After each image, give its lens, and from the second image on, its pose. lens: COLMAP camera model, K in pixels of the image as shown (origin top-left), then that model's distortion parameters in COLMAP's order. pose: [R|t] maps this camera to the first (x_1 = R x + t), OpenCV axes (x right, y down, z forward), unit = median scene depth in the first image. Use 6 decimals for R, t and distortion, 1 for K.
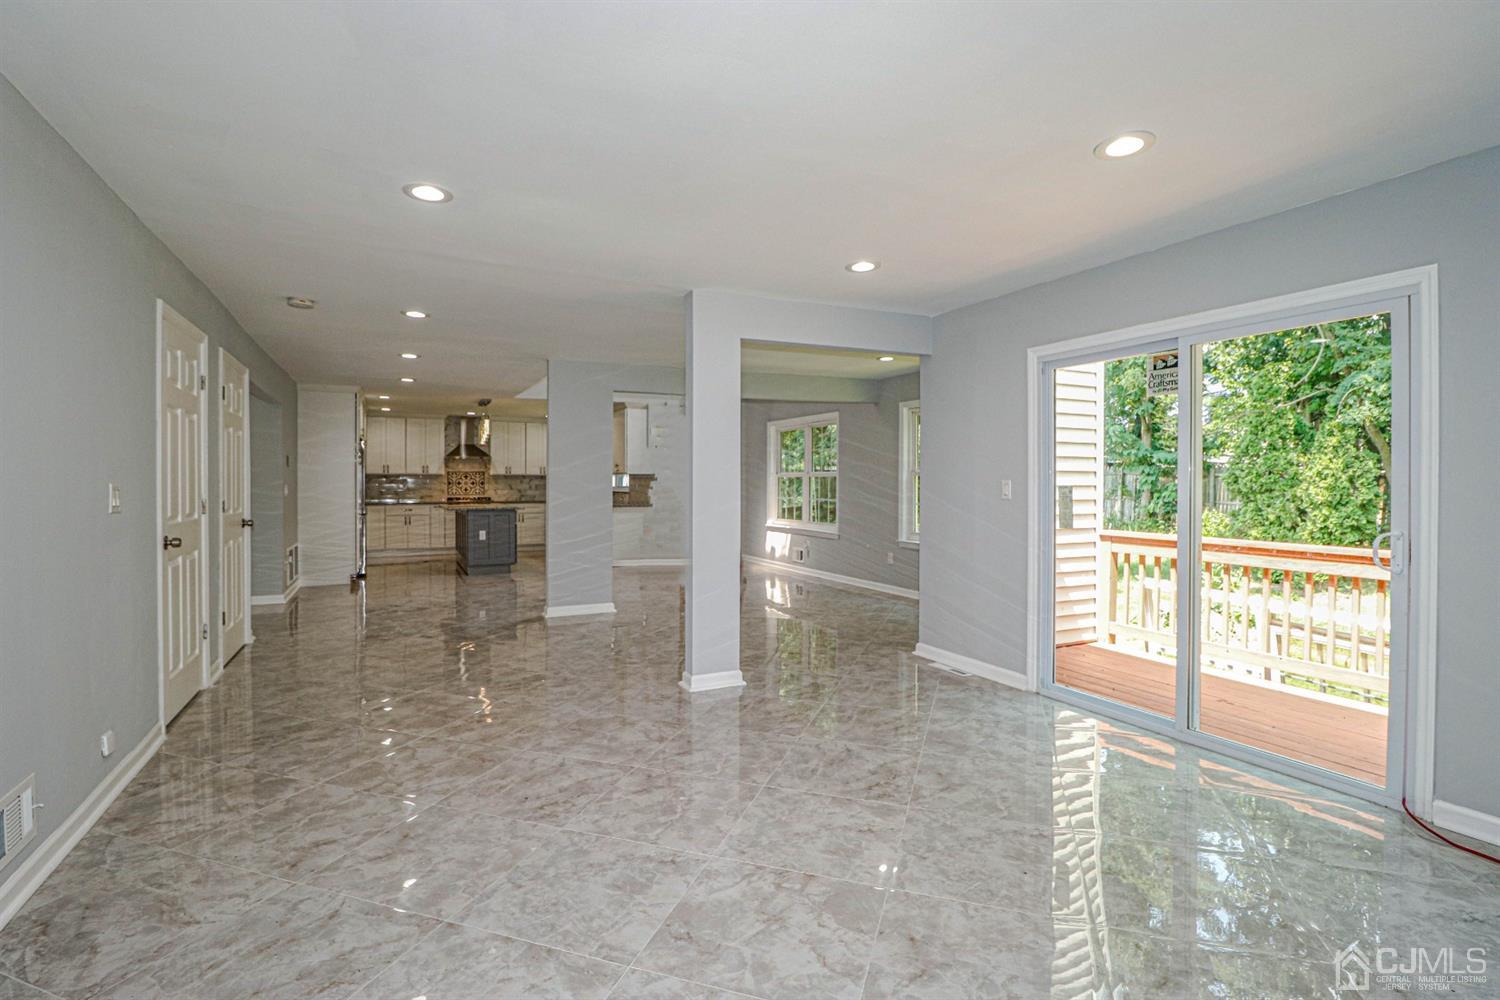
lens RADIAL K [[729.4, 0, 744.1], [0, 729.4, 496.1], [0, 0, 1]] dist [-0.005916, -0.010797]
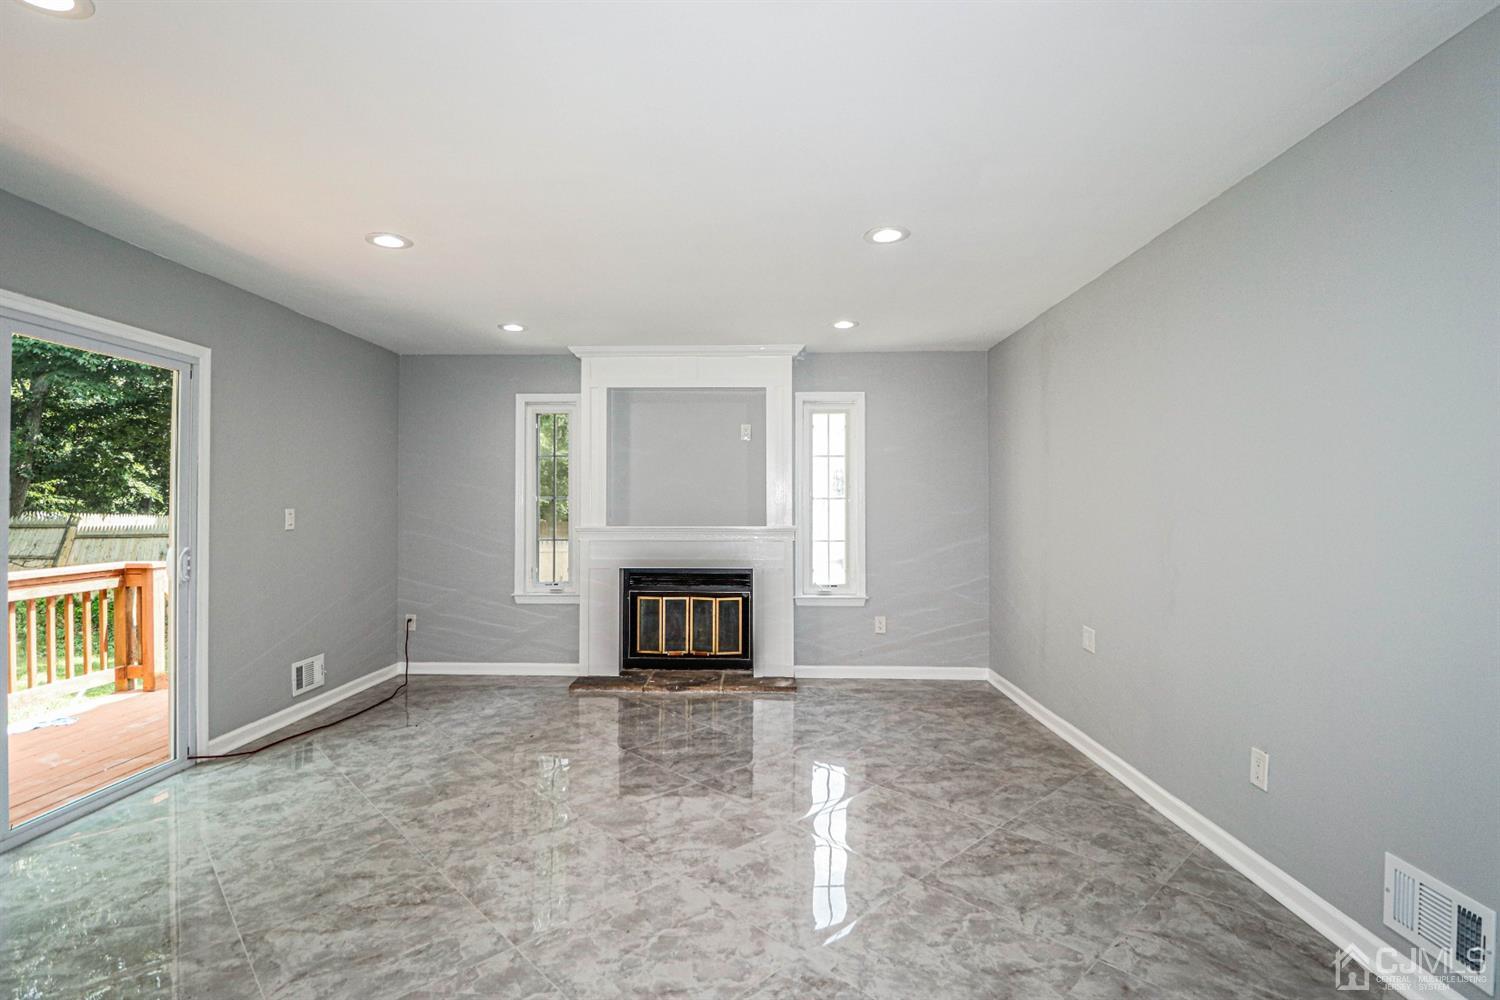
lens RADIAL K [[729.4, 0, 745.2], [0, 729.4, 502.3], [0, 0, 1]] dist [-0.005916, -0.010797]
pose [[-0.894580, -0.001263, 0.446907, -0.548974], [0.003908, 0.999936, 0.010648, -0.040223], [-0.446892, 0.011272, -0.894517, 1.737861]]
